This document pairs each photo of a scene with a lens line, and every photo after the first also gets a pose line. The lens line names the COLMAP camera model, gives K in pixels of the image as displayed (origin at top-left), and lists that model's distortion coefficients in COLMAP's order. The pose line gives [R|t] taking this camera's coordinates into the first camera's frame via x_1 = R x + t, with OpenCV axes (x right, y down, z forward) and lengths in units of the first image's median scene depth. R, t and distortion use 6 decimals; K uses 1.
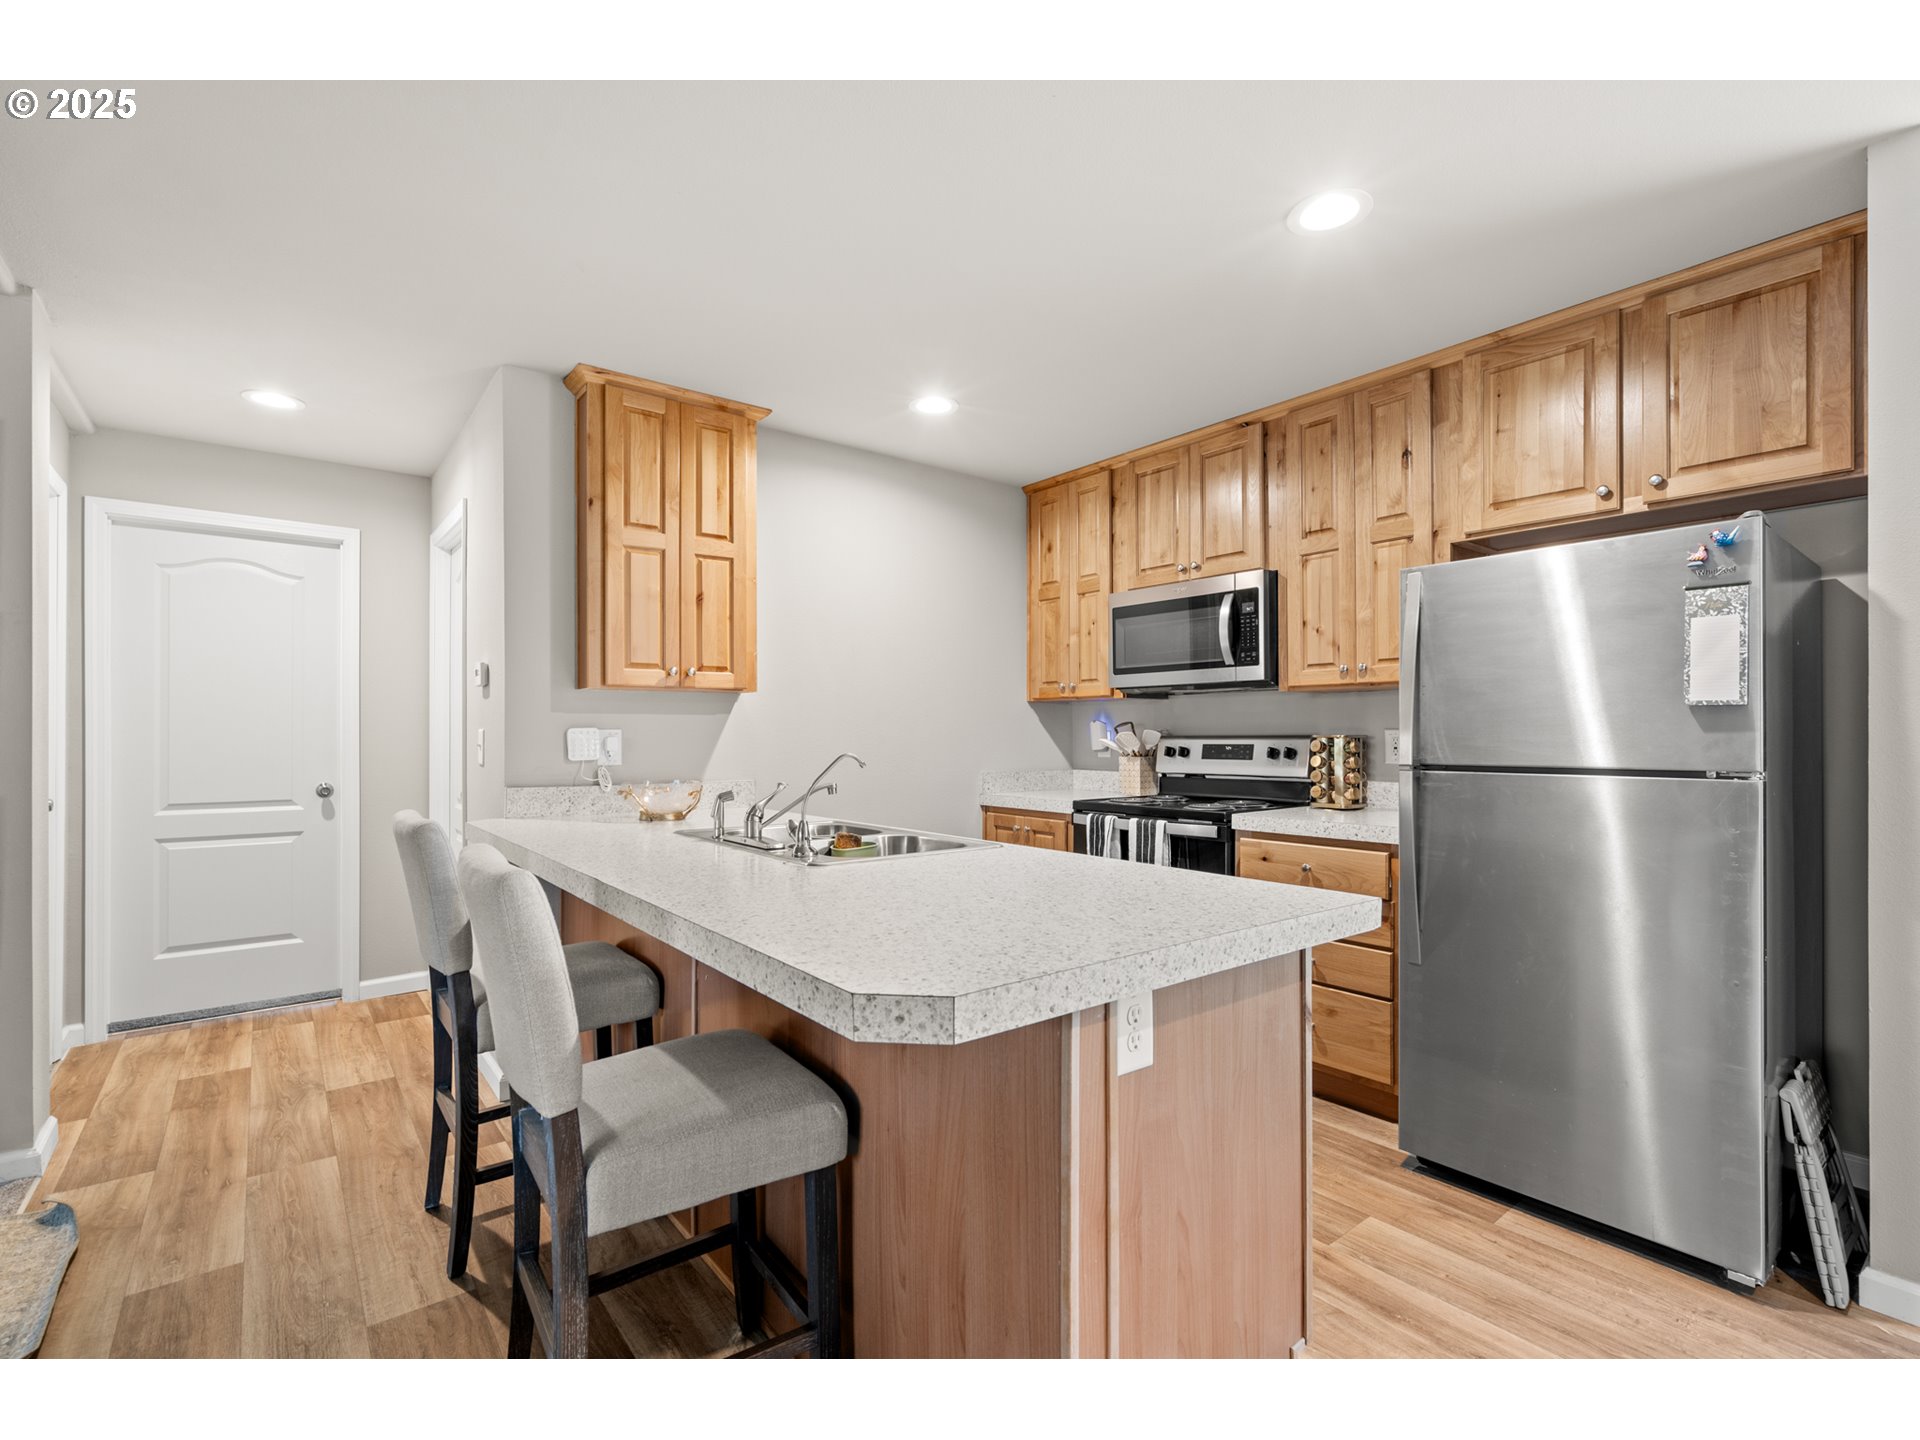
lens RADIAL K [[876.1, 0, 957.4], [0, 876.1, 728.5], [0, 0, 1]] dist [-0.006297, 0.003253]
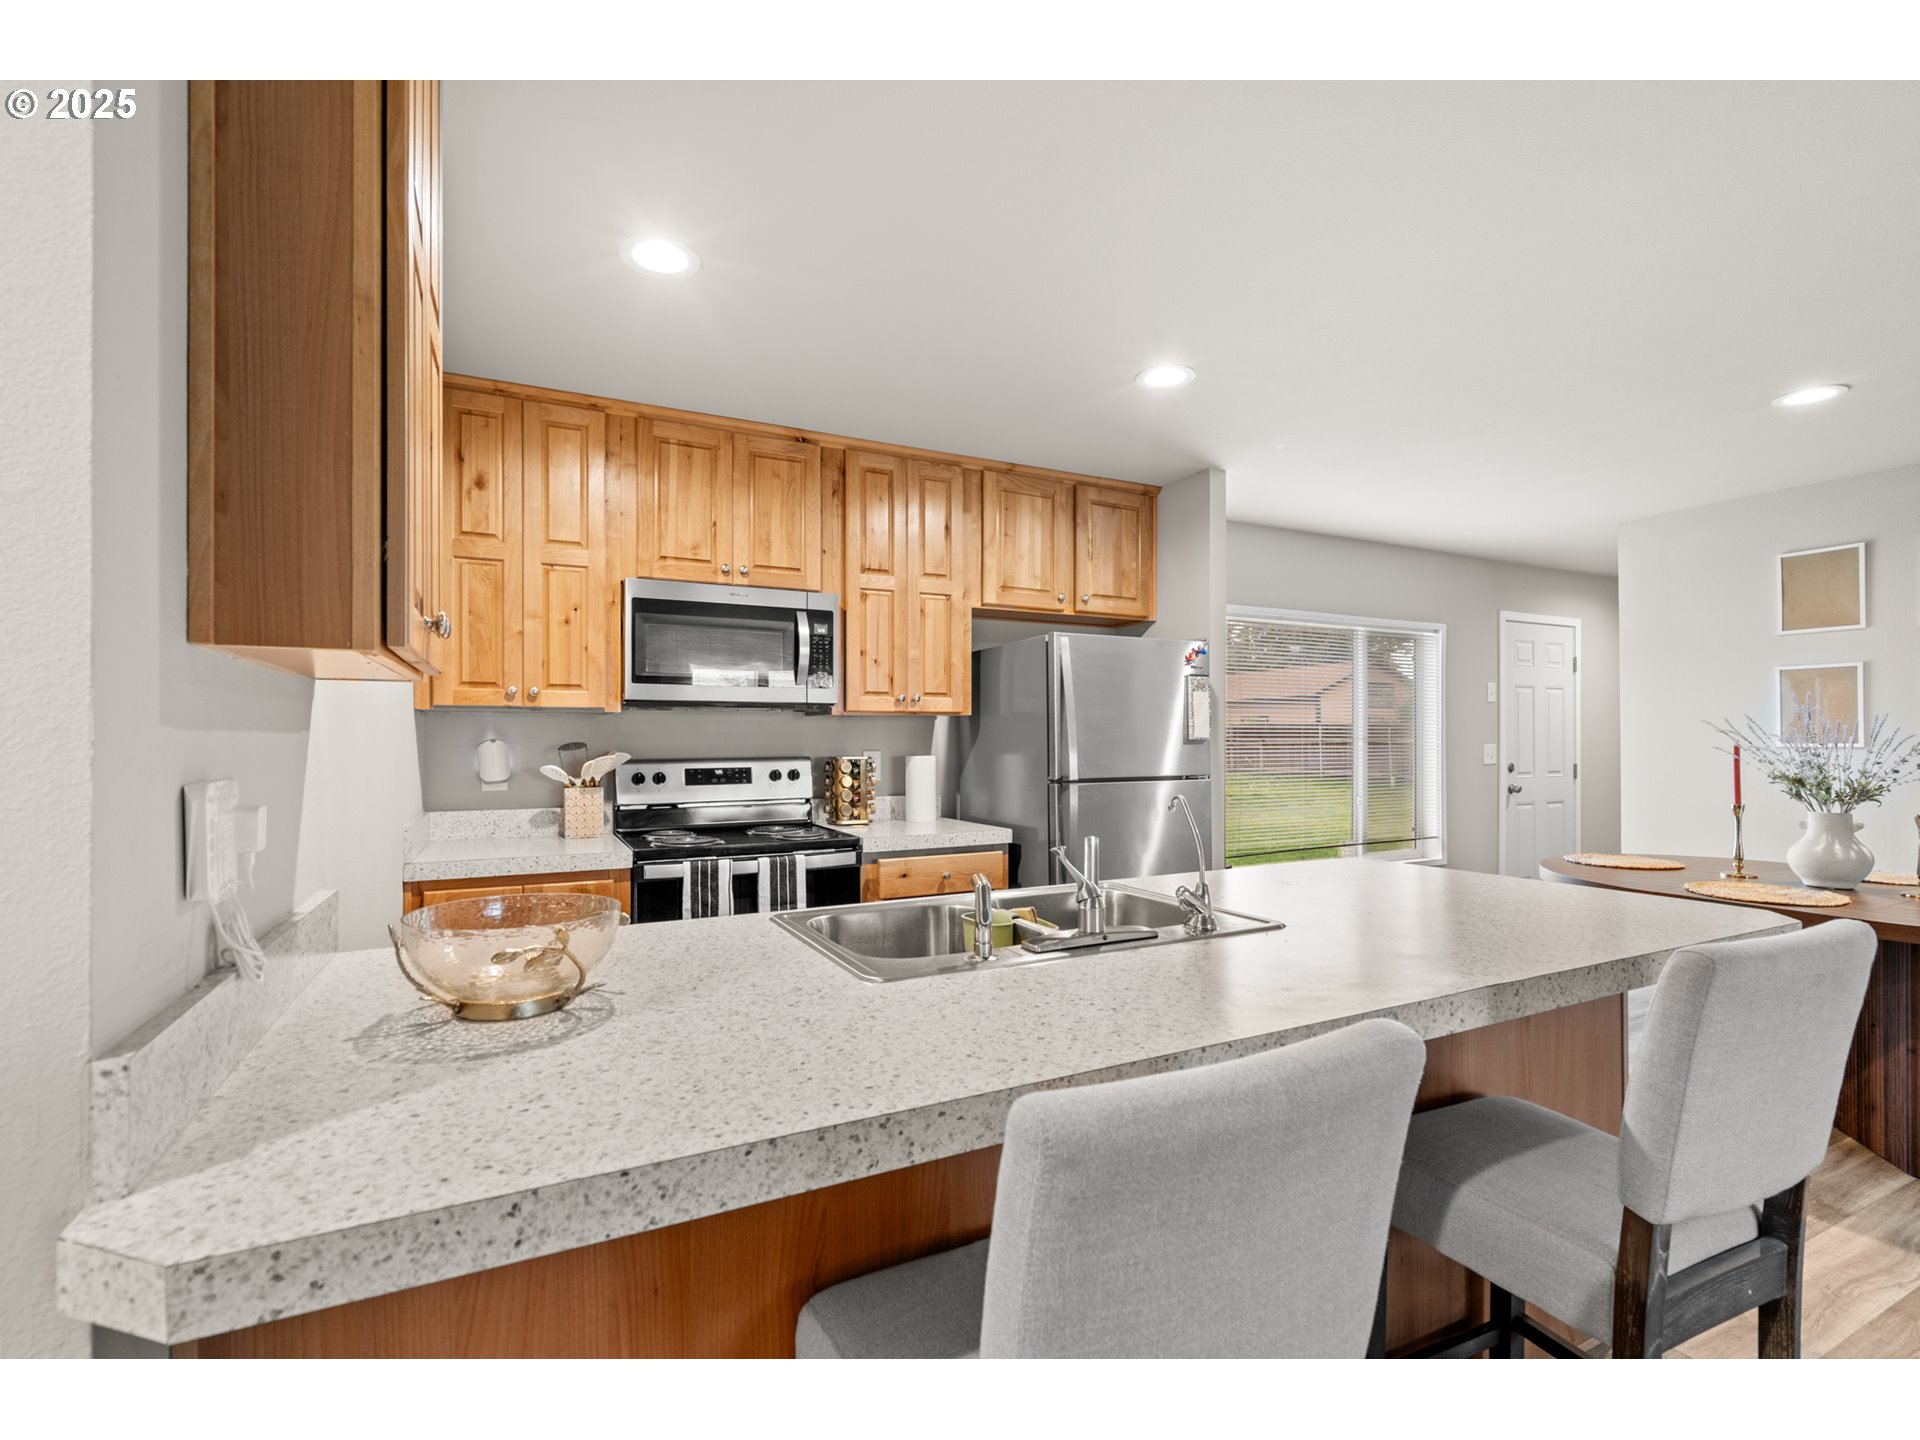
lens RADIAL K [[876.1, 0, 958.4], [0, 876.1, 736.4], [0, 0, 1]] dist [-0.006297, 0.003253]
pose [[0.198586, 0.004460, 0.980073, -0.647902], [-0.003888, 0.999985, -0.003763, -0.014756], [-0.980076, -0.003063, 0.198601, 0.693251]]
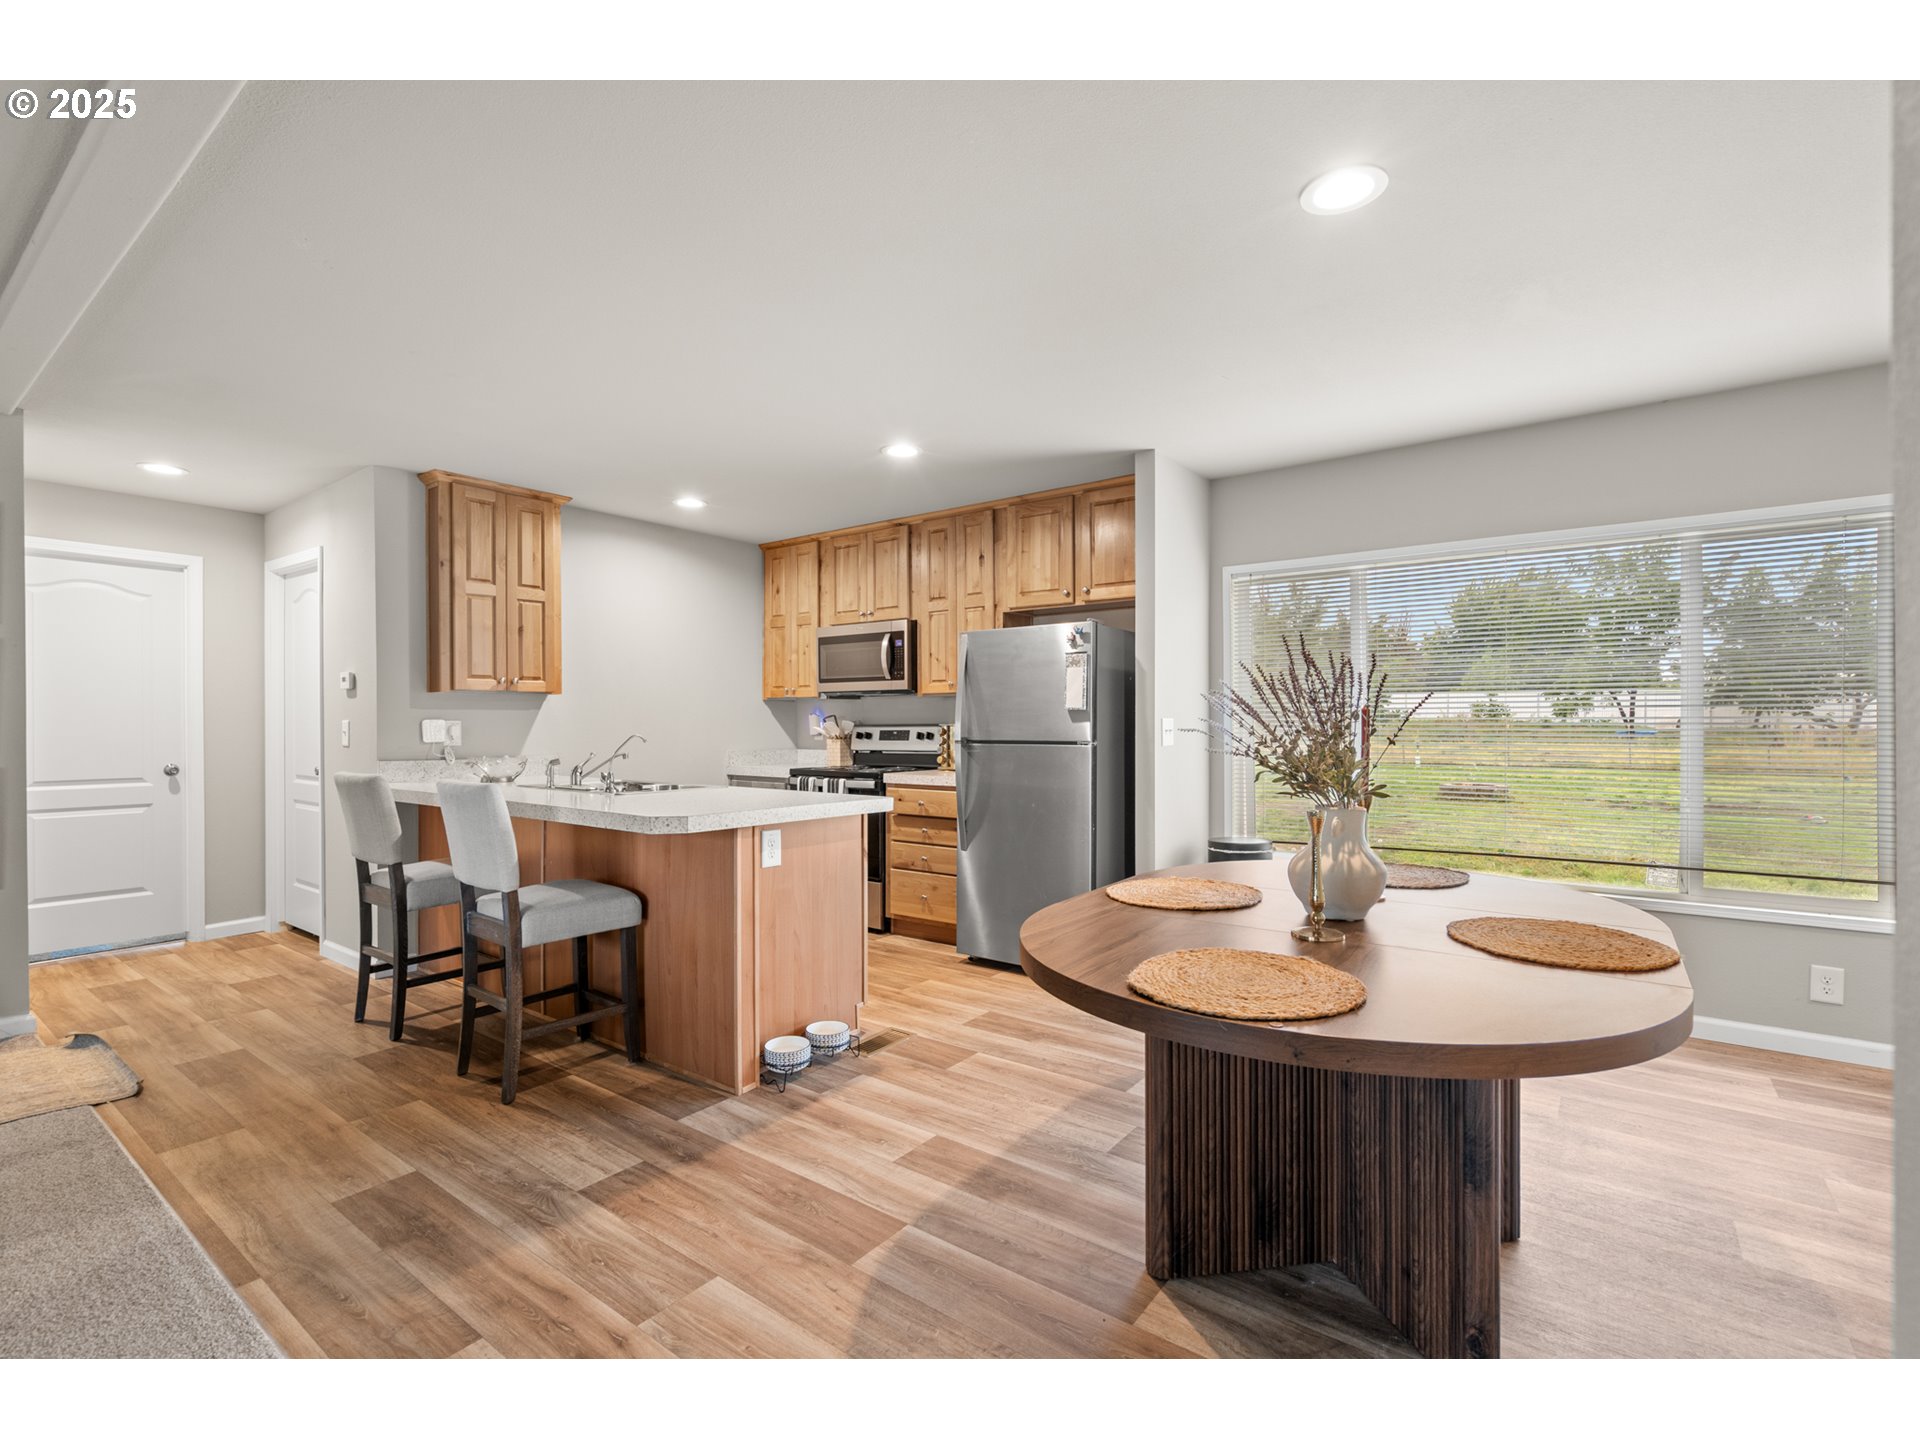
lens RADIAL K [[876.1, 0, 957.5], [0, 876.1, 724.7], [0, 0, 1]] dist [-0.006297, 0.003253]
pose [[0.967050, -0.001353, 0.254584, 0.035651], [-0.000703, 0.999968, 0.007984, -0.004327], [-0.254587, -0.007900, 0.967018, -0.587606]]
